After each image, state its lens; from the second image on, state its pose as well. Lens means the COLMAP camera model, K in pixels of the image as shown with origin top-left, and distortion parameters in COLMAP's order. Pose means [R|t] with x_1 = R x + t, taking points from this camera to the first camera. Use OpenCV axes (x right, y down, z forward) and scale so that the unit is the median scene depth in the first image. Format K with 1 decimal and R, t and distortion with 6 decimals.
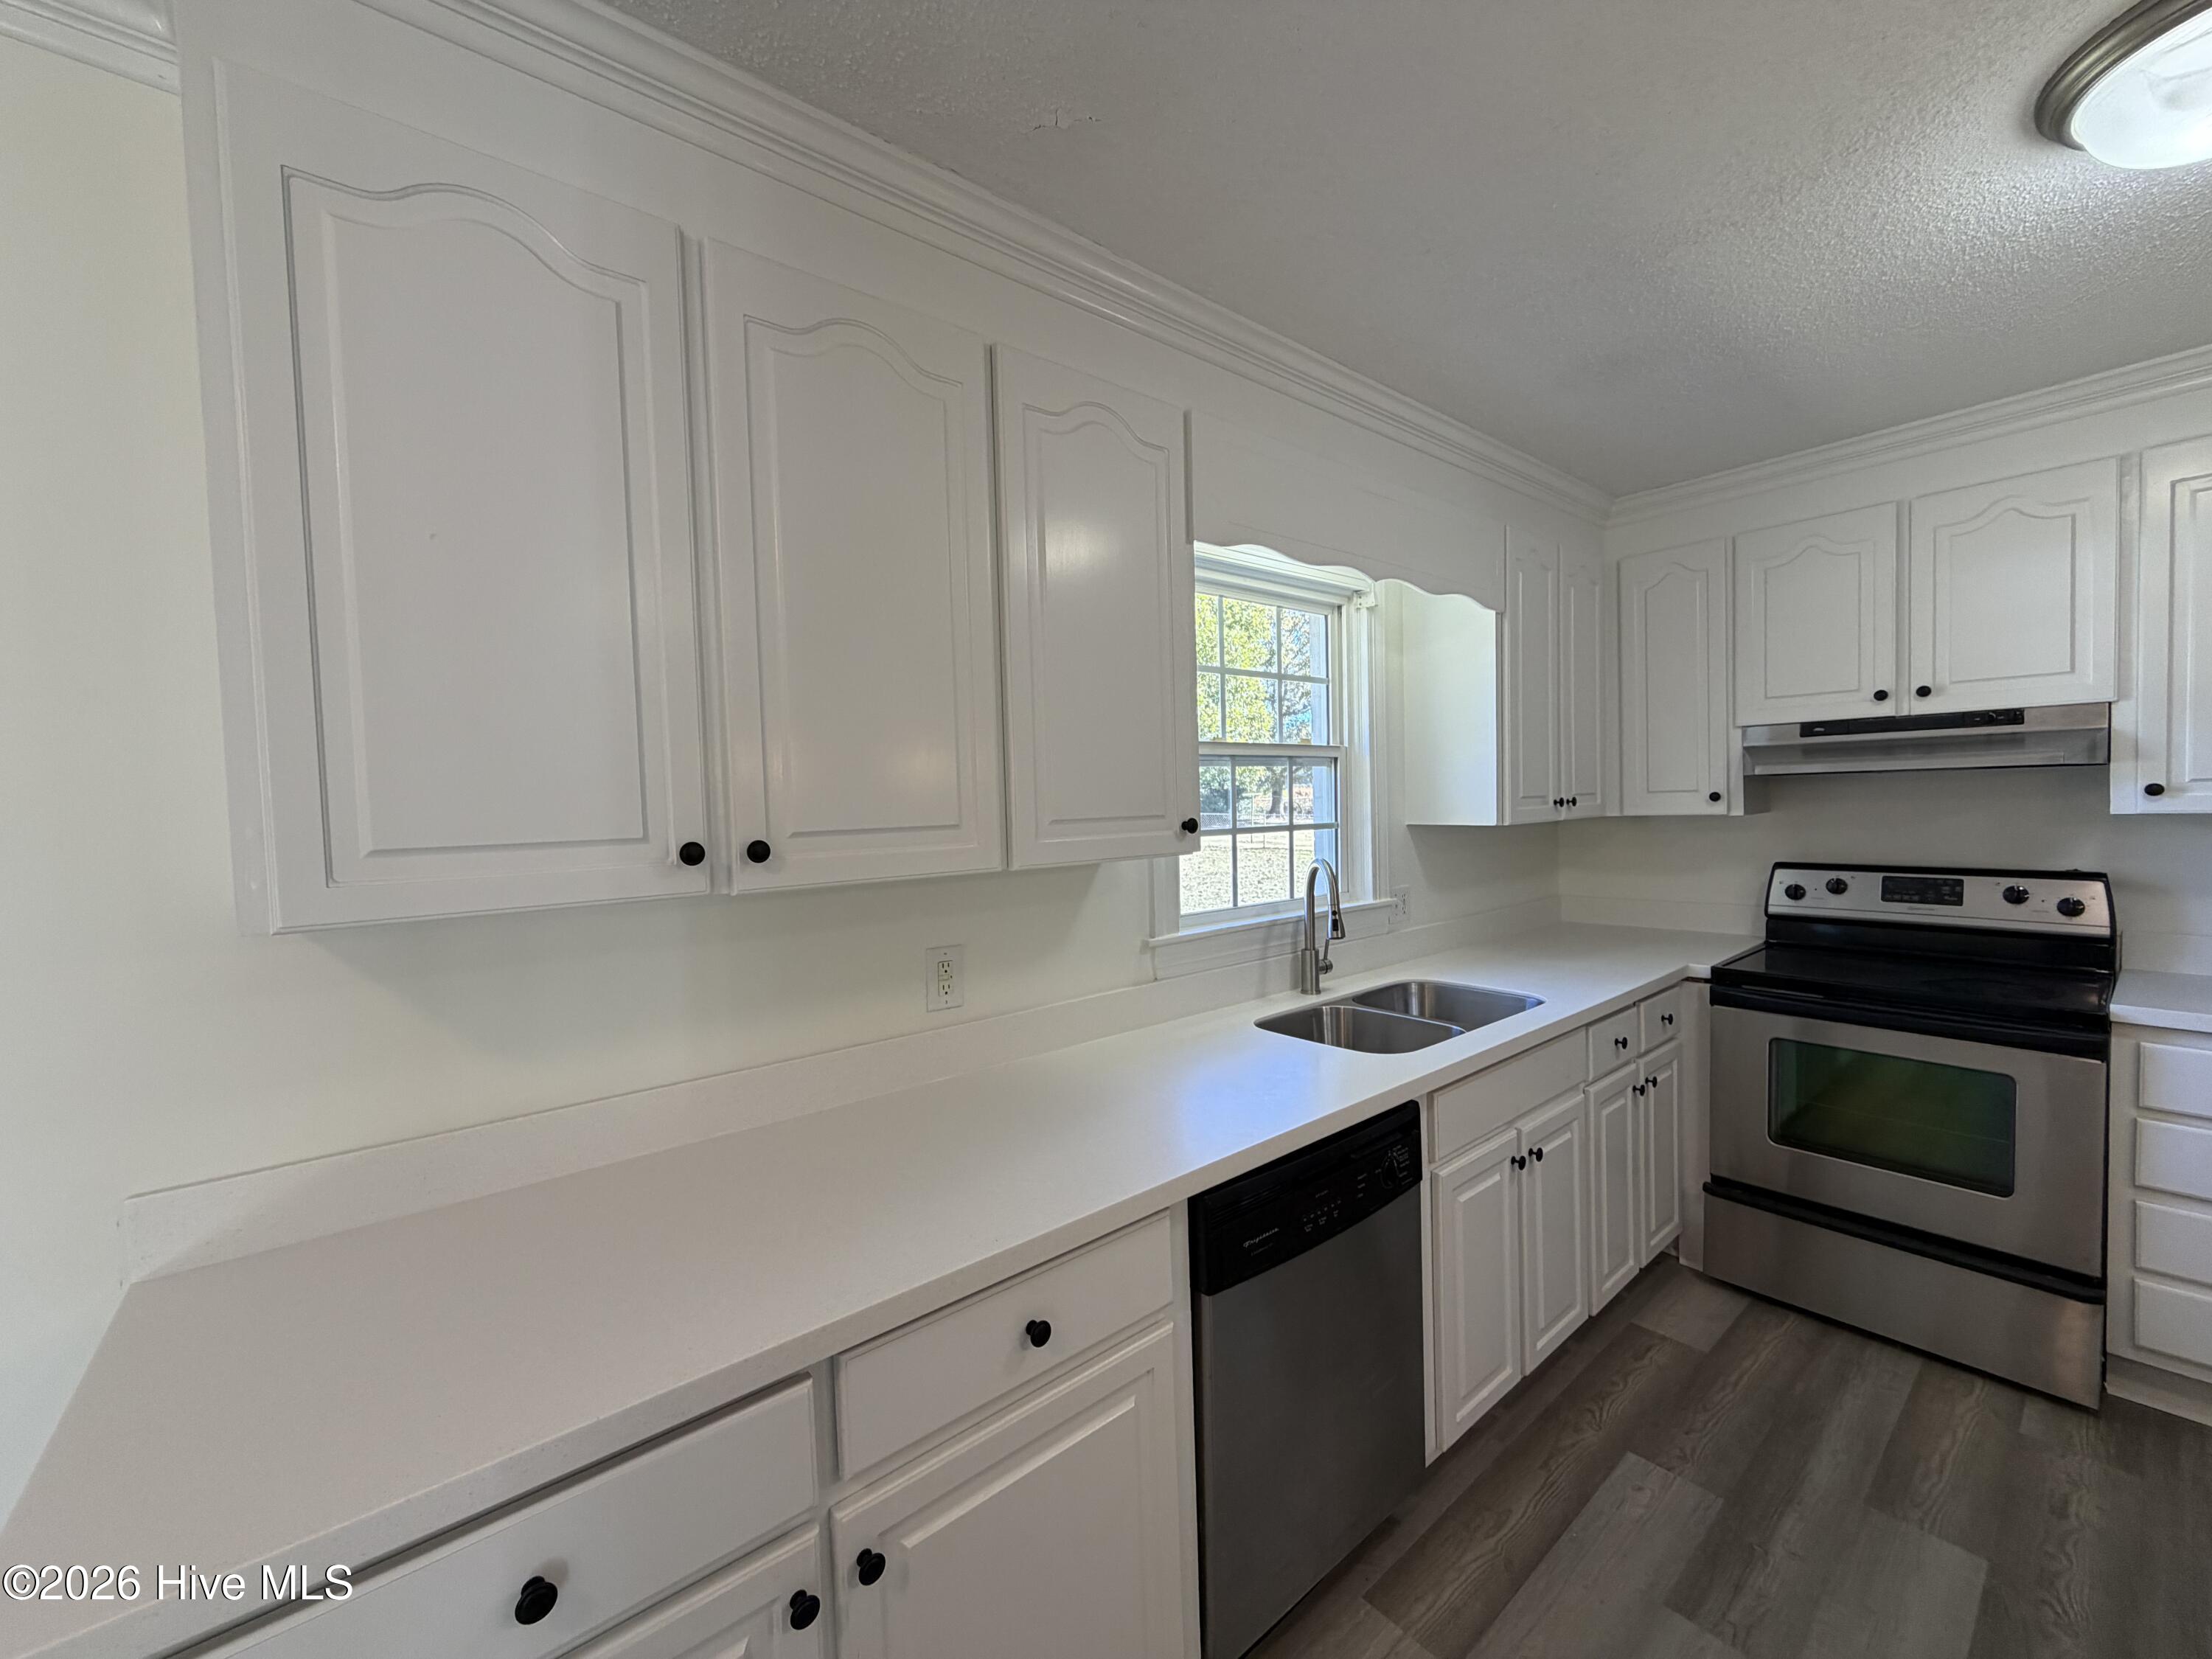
lens RADIAL K [[882.9, 0, 1101.0], [0, 882.9, 833.9], [0, 0, 1]] dist [-0.000679, -0.000333]
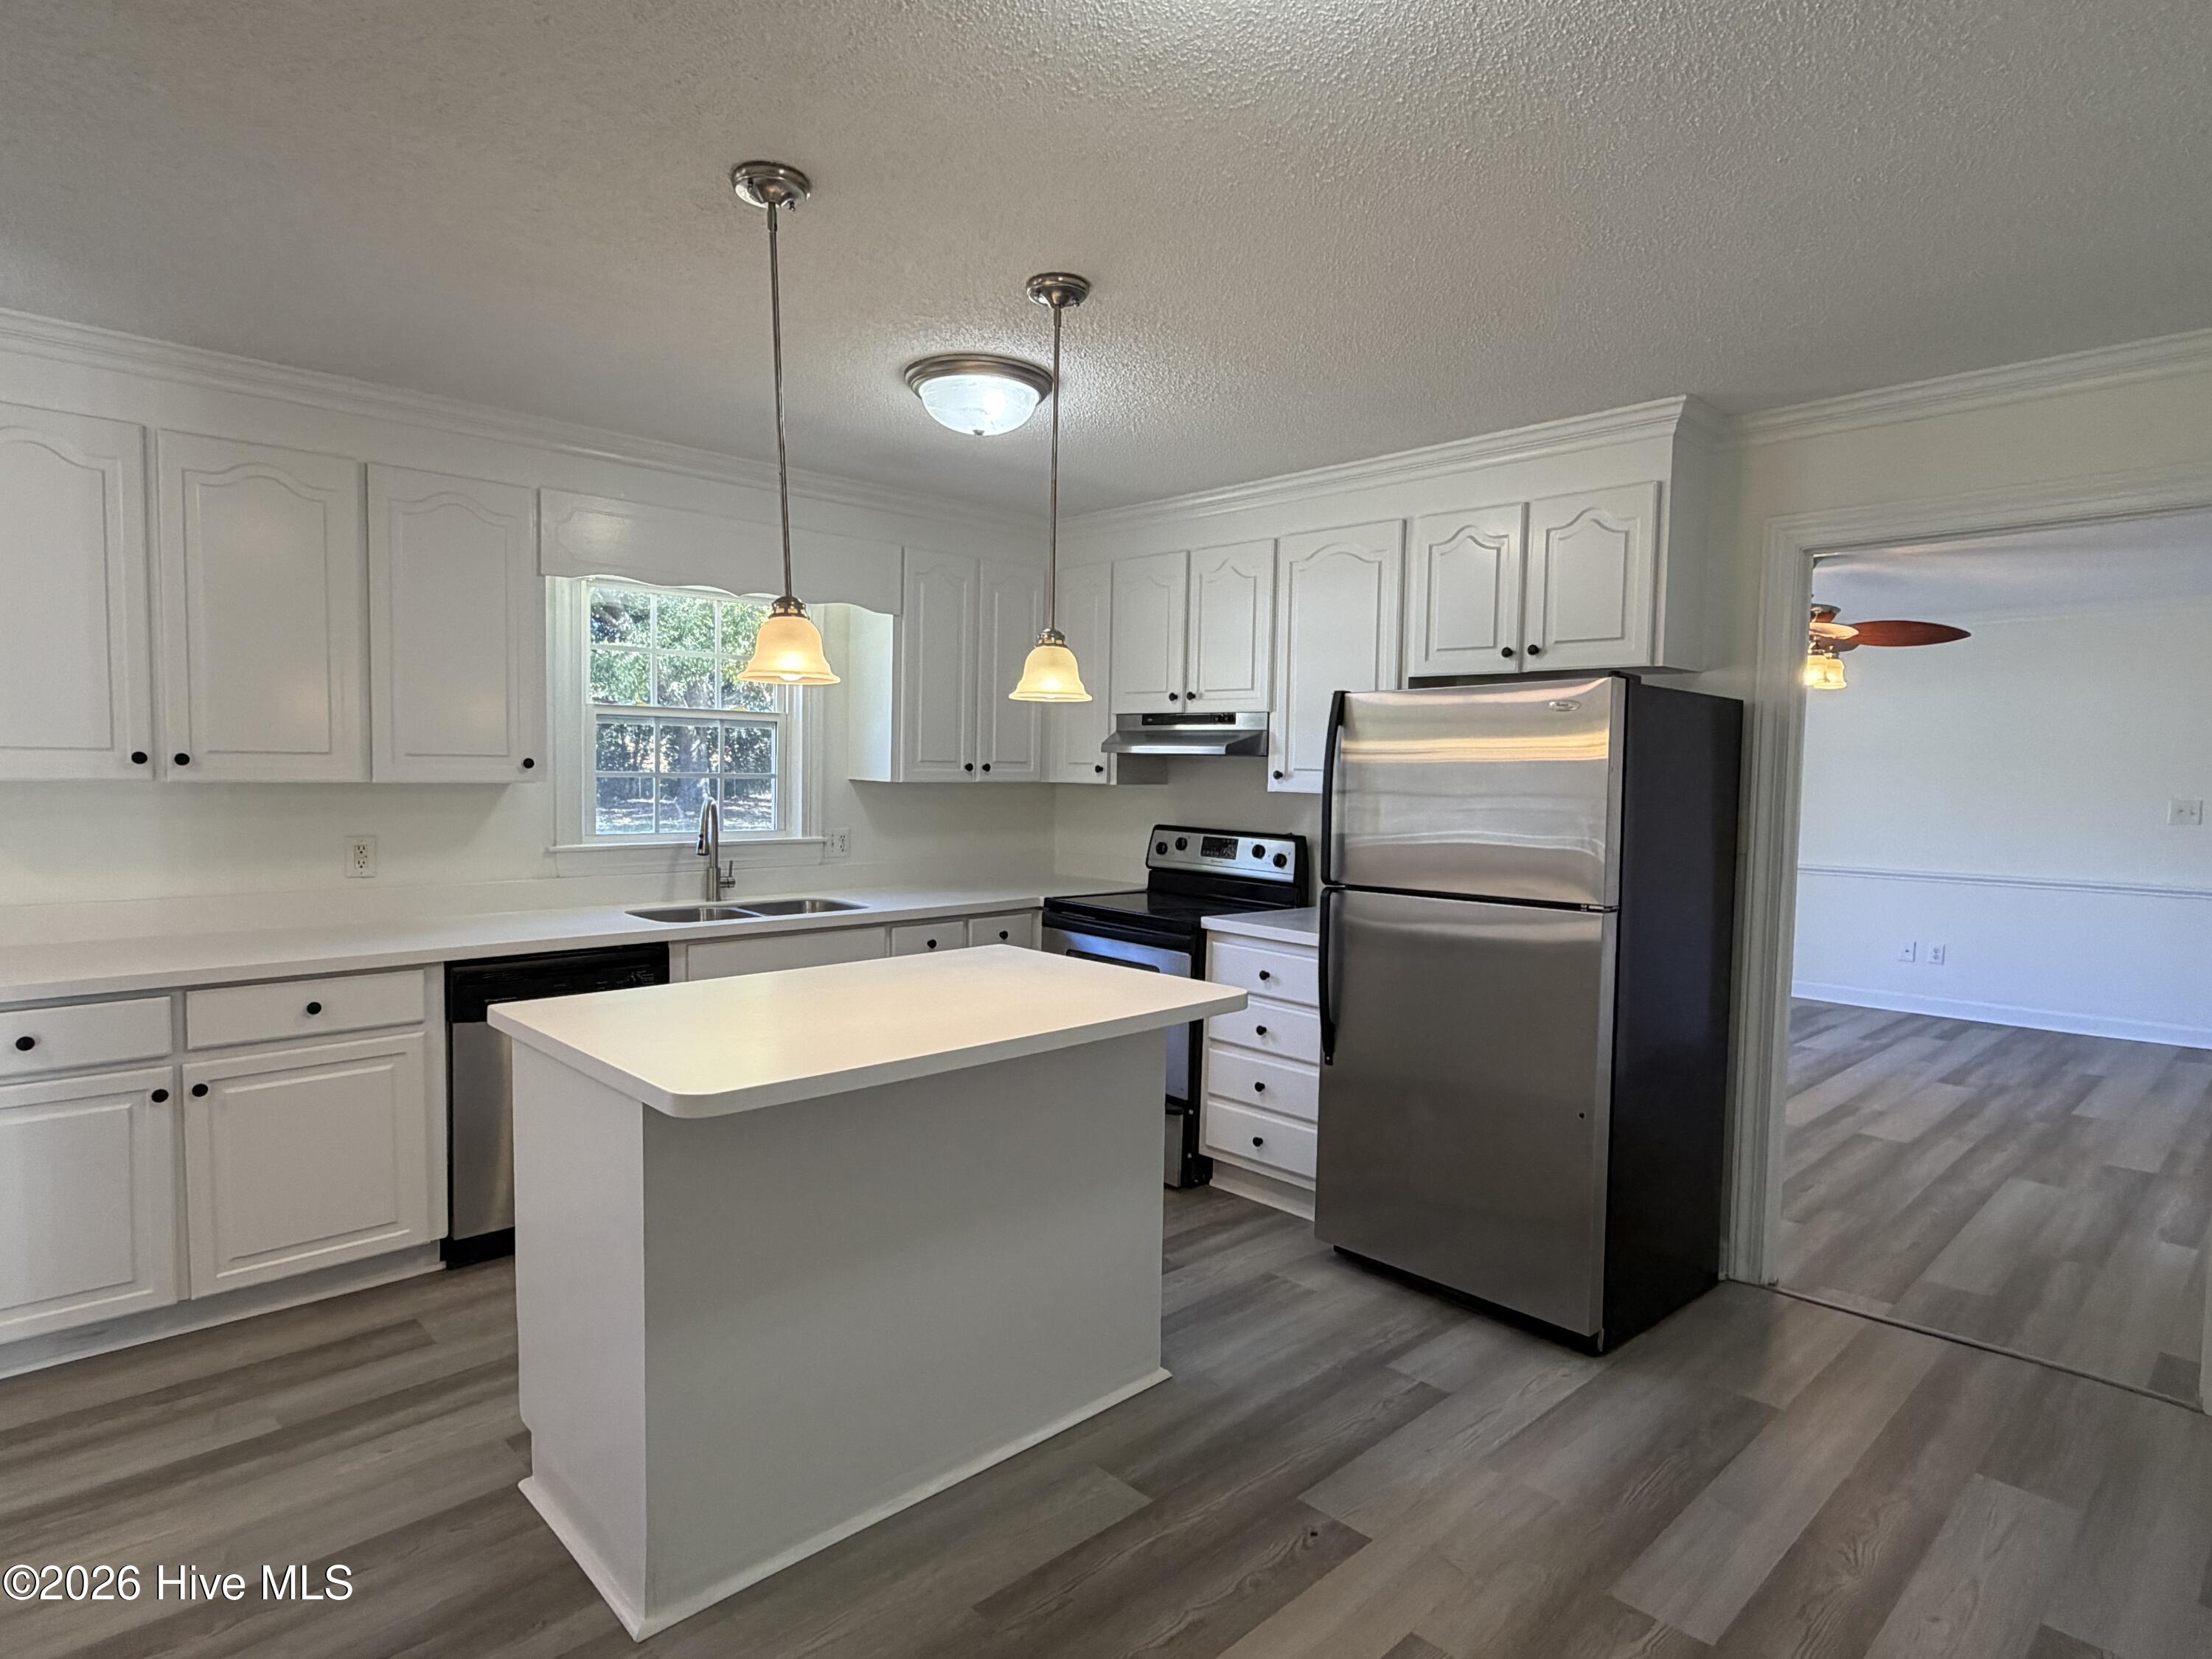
lens RADIAL K [[1215.3, 0, 1095.3], [0, 1215.3, 835.6], [0, 0, 1]] dist [0.002836, -0.001479]
pose [[0.995998, 0.045013, 0.077215, 0.649084], [-0.046853, 0.998655, 0.022182, 0.016286], [-0.076113, -0.025711, 0.996768, -0.826763]]
